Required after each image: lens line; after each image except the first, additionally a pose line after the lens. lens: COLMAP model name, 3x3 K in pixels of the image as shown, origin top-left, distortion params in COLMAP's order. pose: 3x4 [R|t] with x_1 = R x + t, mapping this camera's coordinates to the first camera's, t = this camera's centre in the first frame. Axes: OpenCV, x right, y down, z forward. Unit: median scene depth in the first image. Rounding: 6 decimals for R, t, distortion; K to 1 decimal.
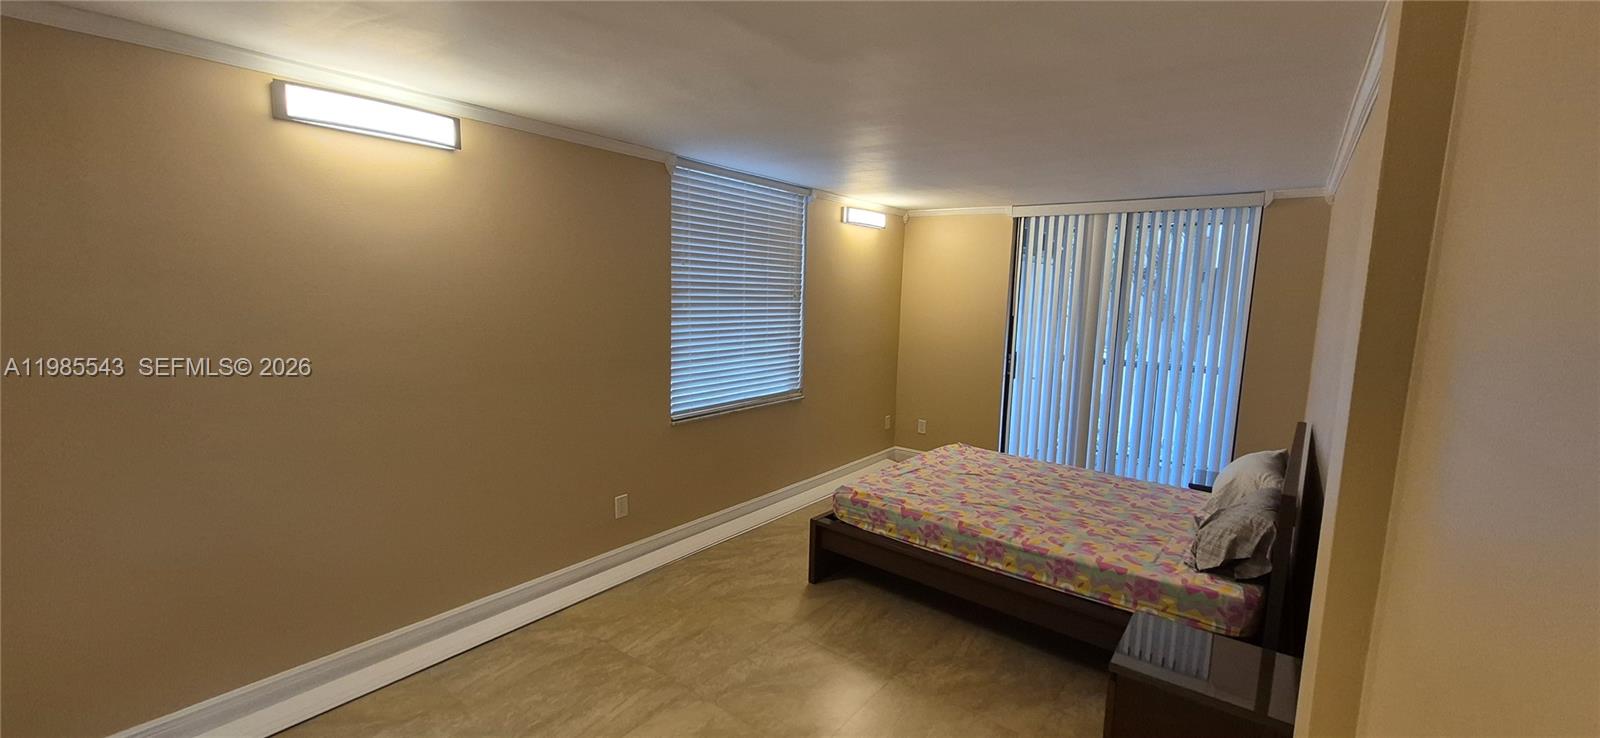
lens RADIAL K [[632.1, 0, 819.5], [0, 632.1, 374.5], [0, 0, 1]] dist [0.002219, 0.002881]
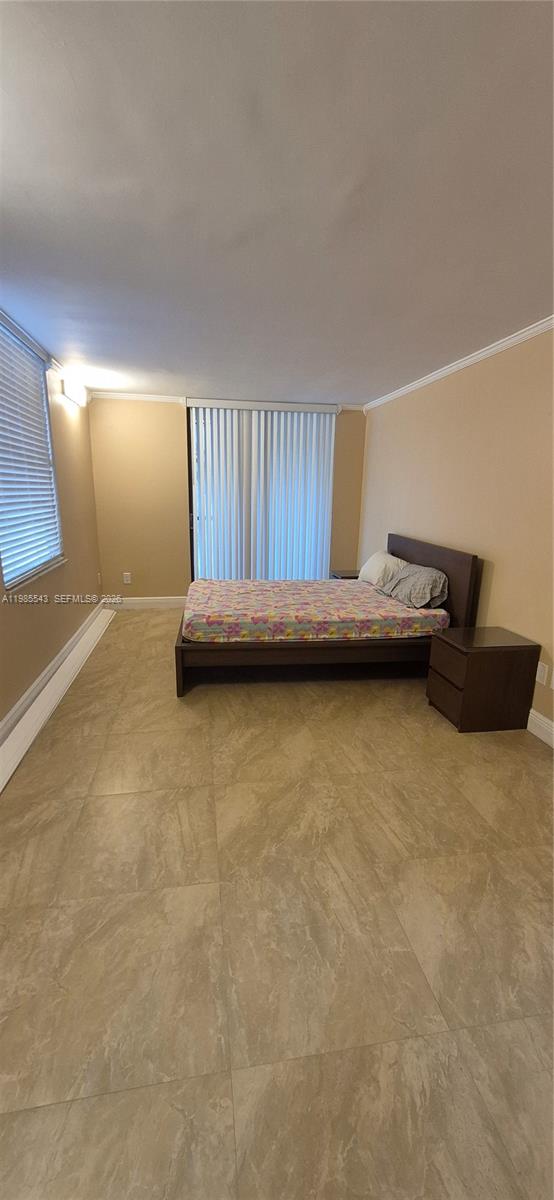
lens RADIAL K [[474.1, 0, 277.1], [0, 474.1, 618.8], [0, 0, 1]] dist [0.002219, 0.002881]
pose [[0.696721, -0.202808, 0.688076, -0.526903], [0.098106, 0.977129, 0.188666, 0.023789], [-0.710602, -0.063944, 0.700683, 0.233769]]
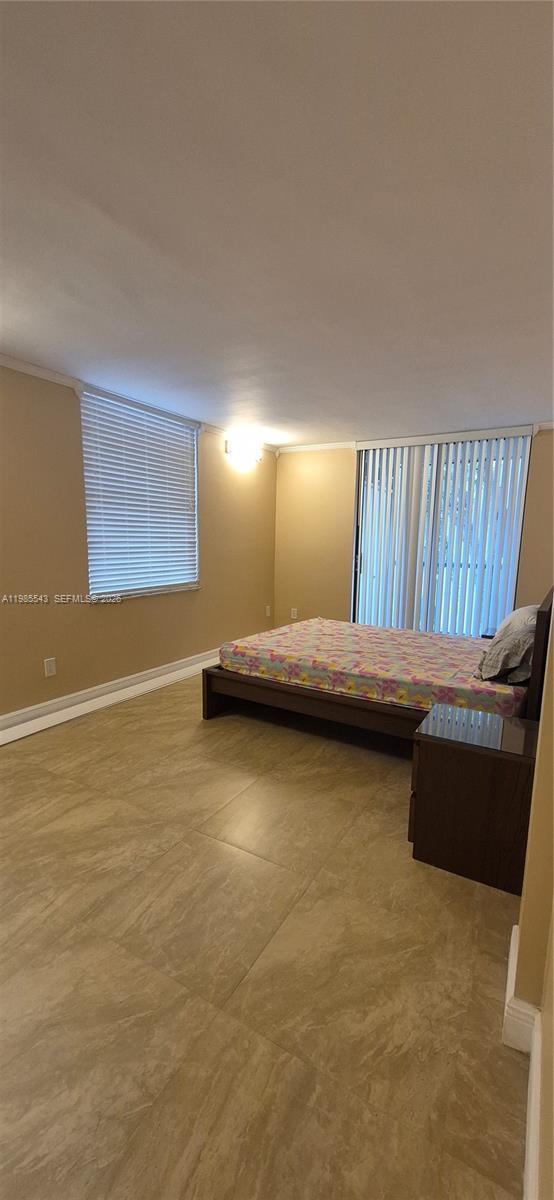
lens RADIAL K [[474.1, 0, 277.1], [0, 474.1, 618.8], [0, 0, 1]] dist [0.002219, 0.002881]
pose [[0.994256, -0.031742, 0.102209, 0.043912], [0.027895, 0.998856, 0.038846, 0.097479], [-0.103325, -0.035771, 0.994004, 0.027039]]
